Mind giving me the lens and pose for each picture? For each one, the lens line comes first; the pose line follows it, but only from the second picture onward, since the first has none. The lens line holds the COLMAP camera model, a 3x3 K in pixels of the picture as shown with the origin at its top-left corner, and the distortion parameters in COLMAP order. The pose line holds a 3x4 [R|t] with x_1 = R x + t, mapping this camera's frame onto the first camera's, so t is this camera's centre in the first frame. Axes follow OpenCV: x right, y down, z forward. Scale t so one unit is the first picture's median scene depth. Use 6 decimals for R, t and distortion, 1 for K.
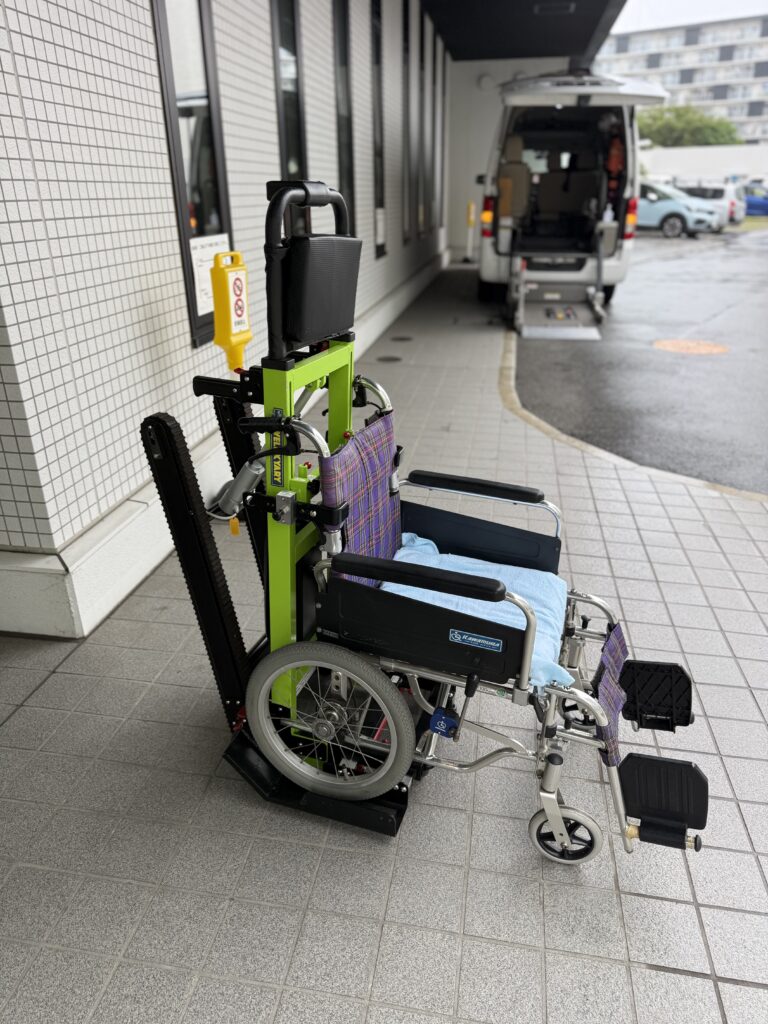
lens RADIAL K [[720.7, 0, 384.0], [0, 720.7, 512.0], [0, 0, 1]] dist [0.006217, -0.001817]
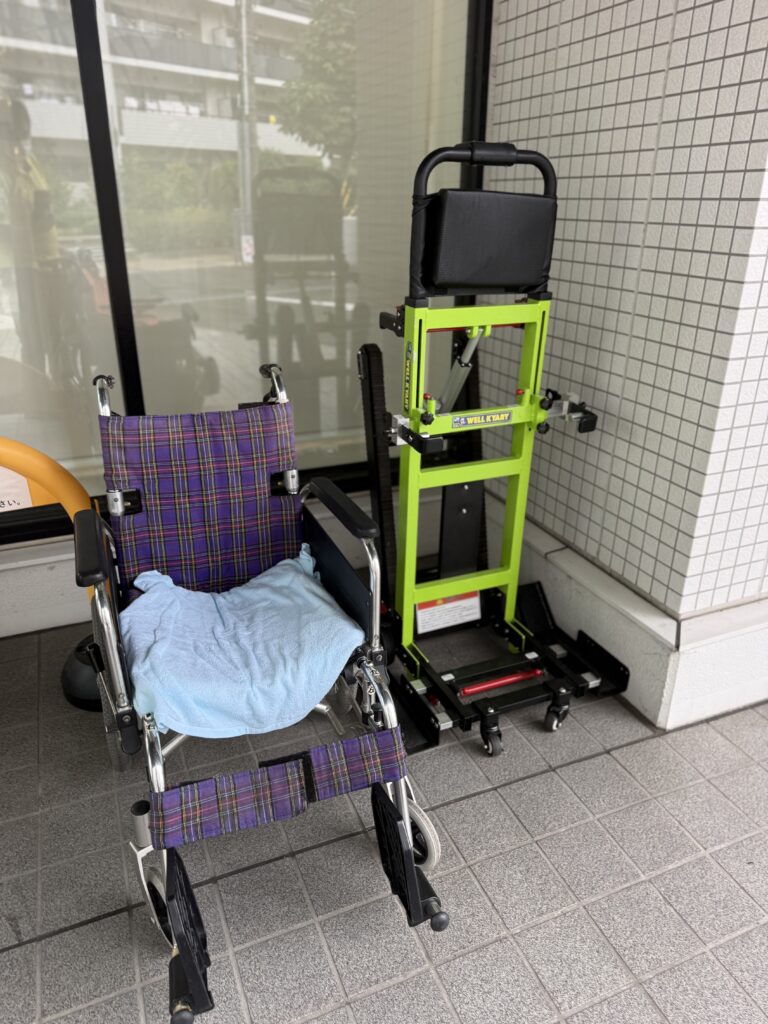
lens RADIAL K [[720.7, 0, 384.0], [0, 720.7, 512.0], [0, 0, 1]] dist [0.006217, -0.001817]
pose [[0.535113, 0.348578, -0.769511, -0.058321], [-0.355121, 0.919326, 0.169494, -0.070727], [0.766514, 0.182571, 0.615731, 0.243620]]
